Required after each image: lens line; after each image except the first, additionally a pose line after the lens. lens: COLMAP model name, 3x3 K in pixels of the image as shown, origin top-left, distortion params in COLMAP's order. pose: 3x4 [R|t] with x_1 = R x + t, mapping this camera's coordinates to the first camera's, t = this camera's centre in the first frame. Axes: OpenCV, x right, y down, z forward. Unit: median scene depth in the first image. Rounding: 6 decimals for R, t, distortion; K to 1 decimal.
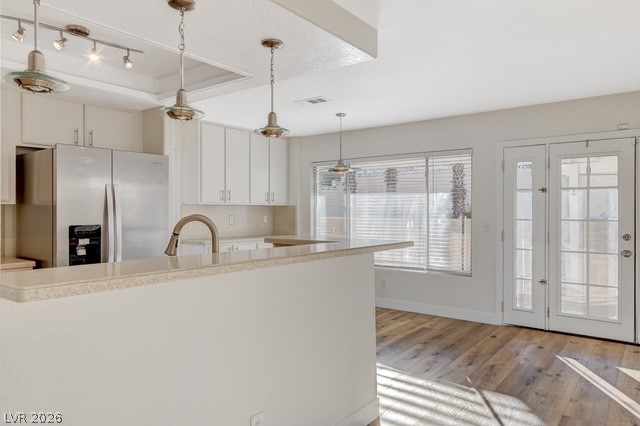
lens RADIAL K [[430.5, 0, 321.9], [0, 430.5, 211.6], [0, 0, 1]] dist [0.041535, 0.001475]
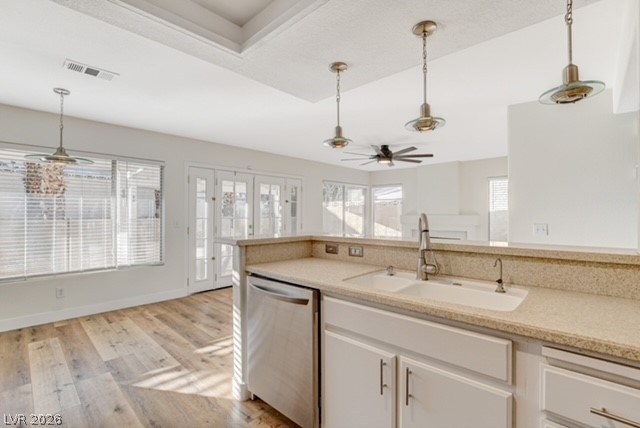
lens RADIAL K [[297.9, 0, 318.5], [0, 297.9, 209.3], [0, 0, 1]] dist [-0.004407, -0.000523]
pose [[0.149516, 0.017165, 0.988610, -0.466481], [0.002092, 0.999842, -0.017677, 0.006657], [-0.988757, 0.004711, 0.149457, 0.465996]]
